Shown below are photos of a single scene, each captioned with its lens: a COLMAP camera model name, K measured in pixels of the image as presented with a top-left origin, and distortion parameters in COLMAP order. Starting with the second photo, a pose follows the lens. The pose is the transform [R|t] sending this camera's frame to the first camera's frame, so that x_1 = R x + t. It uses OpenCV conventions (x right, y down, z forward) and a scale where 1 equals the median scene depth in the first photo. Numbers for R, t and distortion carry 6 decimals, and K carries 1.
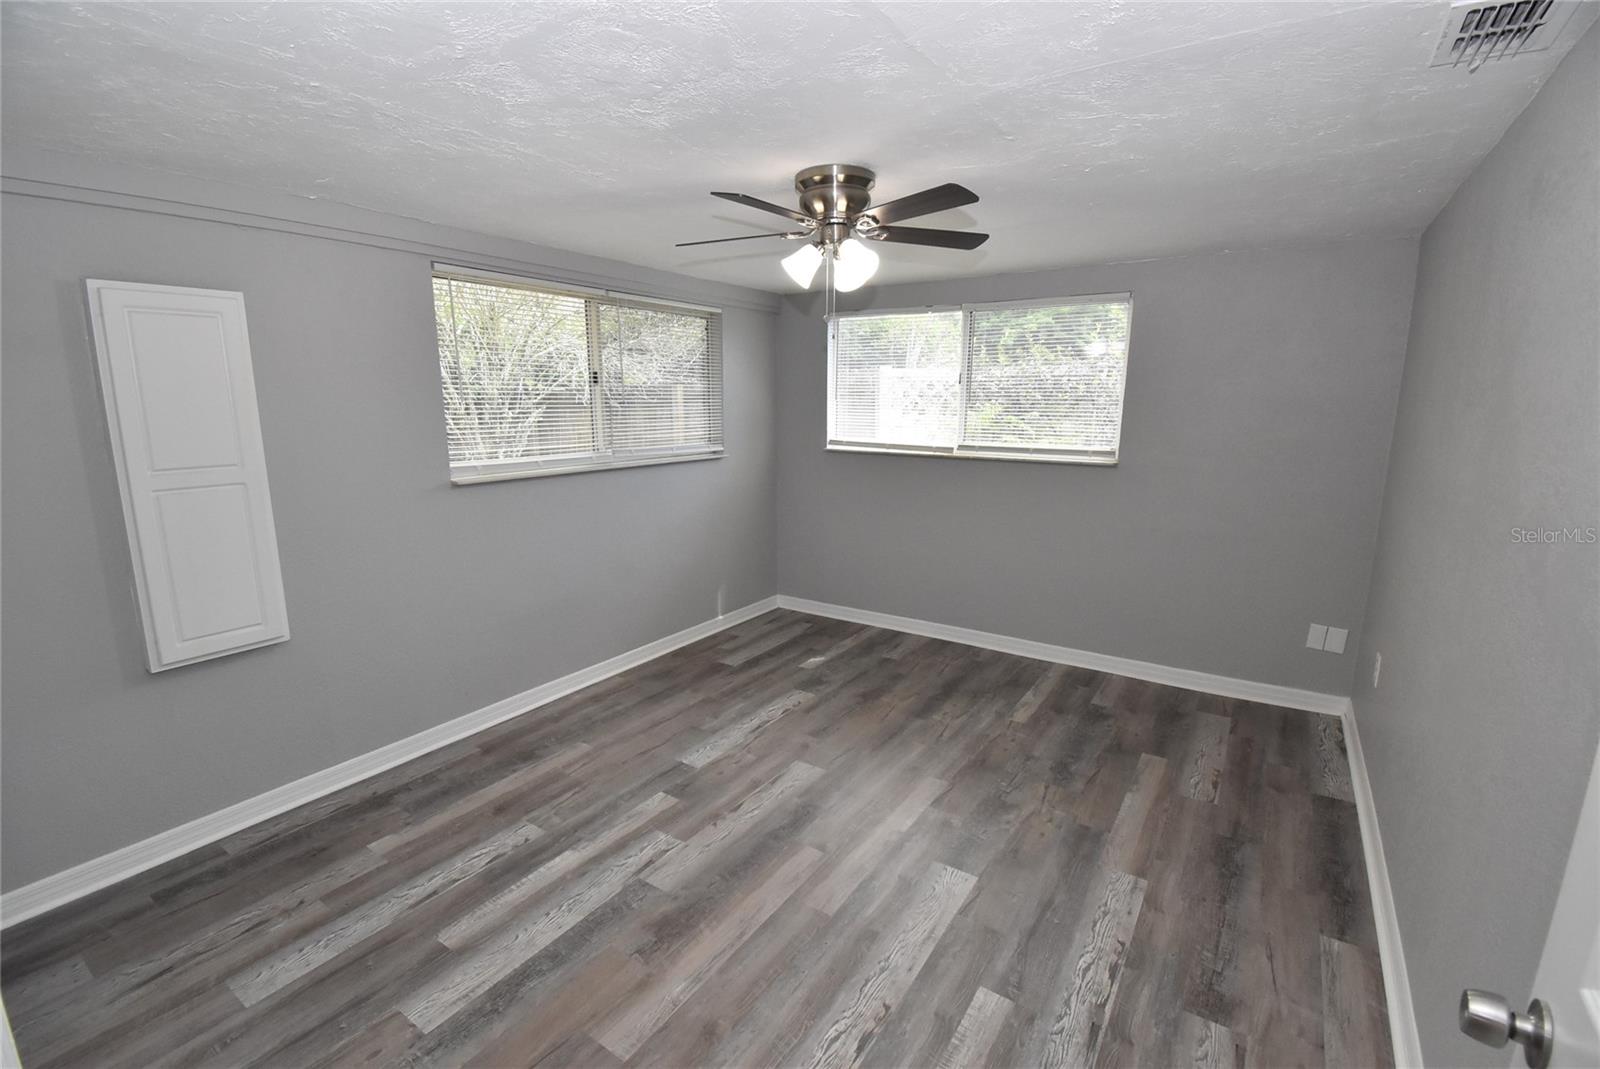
lens RADIAL K [[703.4, 0, 800.0], [0, 703.4, 534.5], [0, 0, 1]] dist [0.019721, -0.027415]
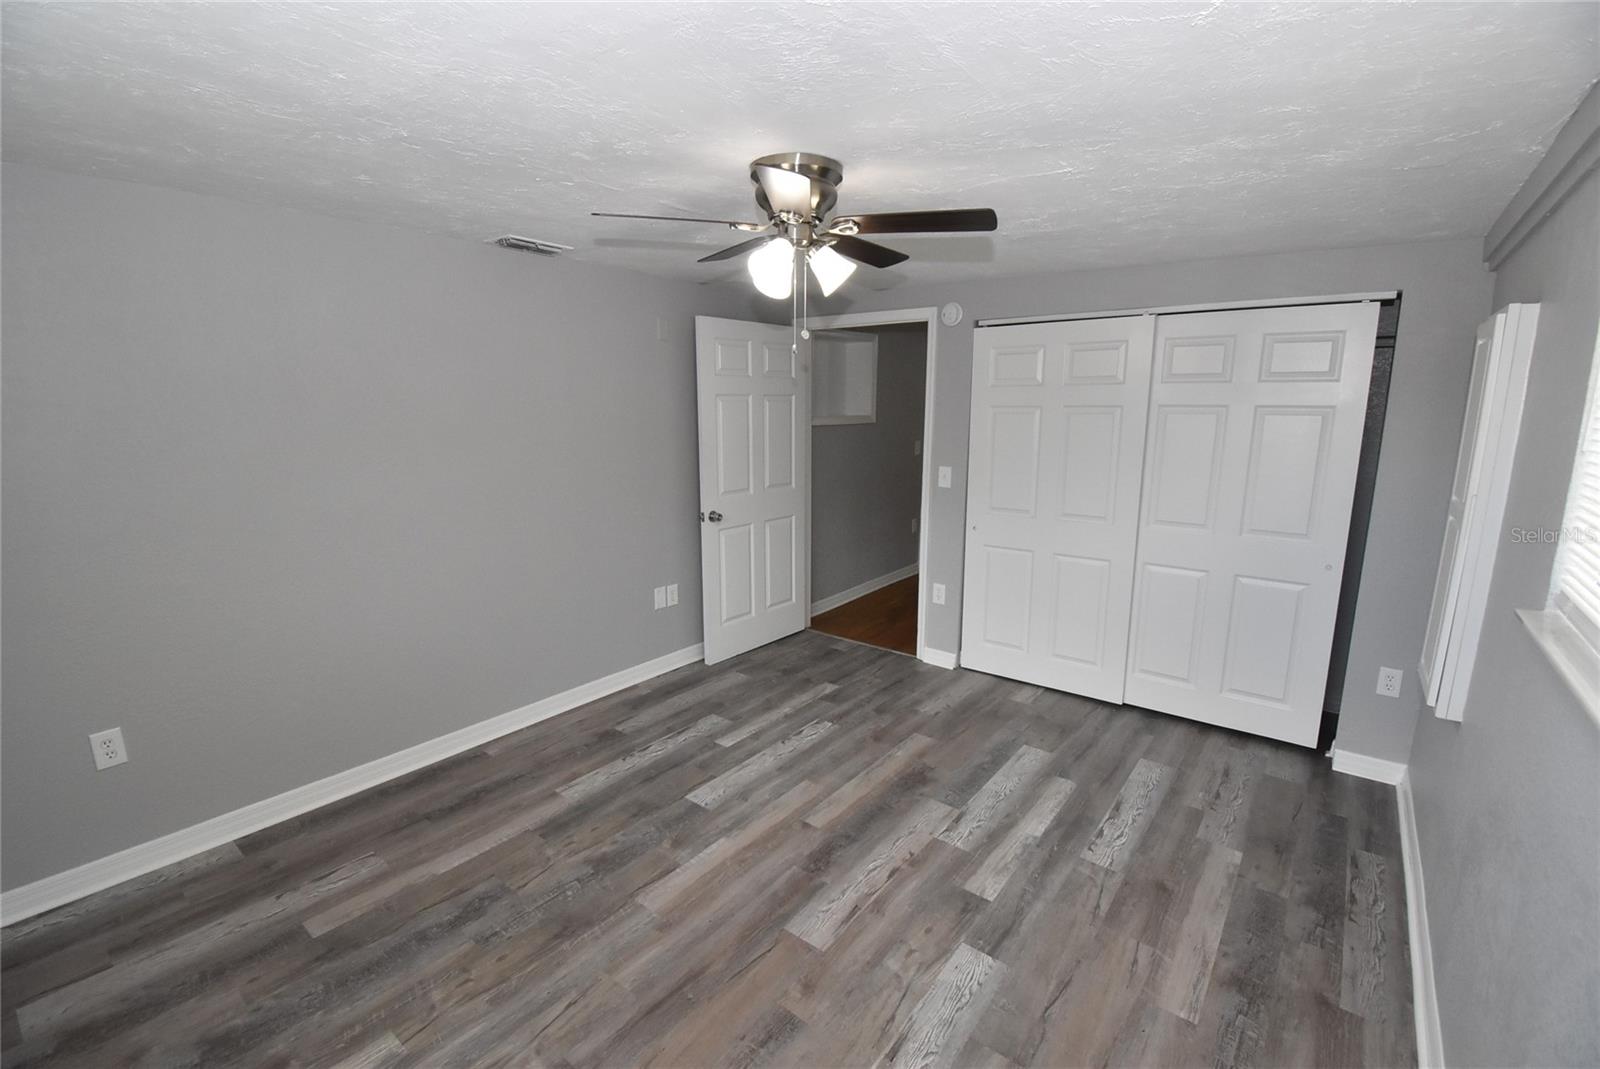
lens RADIAL K [[703.4, 0, 800.0], [0, 703.4, 534.5], [0, 0, 1]] dist [0.019721, -0.027415]
pose [[-0.997596, -0.024380, 0.064863, -0.020256], [0.001388, 0.928844, 0.370469, -0.385335], [-0.069279, 0.369669, -0.926577, 1.857826]]
